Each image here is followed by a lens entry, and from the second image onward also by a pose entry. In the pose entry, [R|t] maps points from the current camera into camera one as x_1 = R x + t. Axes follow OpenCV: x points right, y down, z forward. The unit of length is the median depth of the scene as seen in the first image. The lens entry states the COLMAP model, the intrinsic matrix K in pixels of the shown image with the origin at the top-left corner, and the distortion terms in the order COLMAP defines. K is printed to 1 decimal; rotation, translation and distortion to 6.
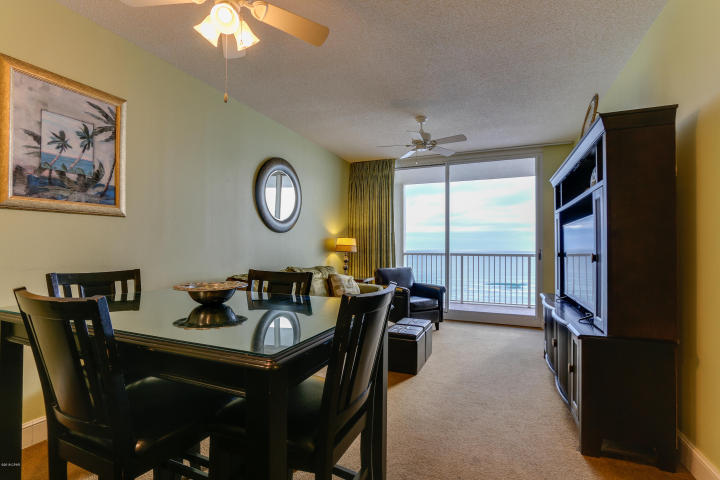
lens RADIAL K [[334.0, 0, 362.3], [0, 334.0, 244.7], [0, 0, 1]] dist [-0.014379, 0.000260]
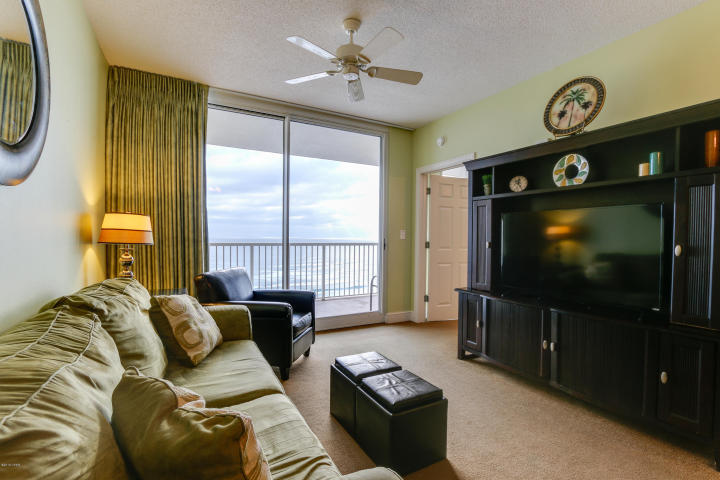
lens RADIAL K [[335.6, 0, 362.4], [0, 335.6, 235.9], [0, 0, 1]] dist [0.000148, 0.000070]
pose [[0.620684, 0.001925, 0.784058, -0.207232], [-0.008661, 0.999953, 0.004401, 0.005505], [-0.784013, -0.009522, 0.620672, 0.420674]]
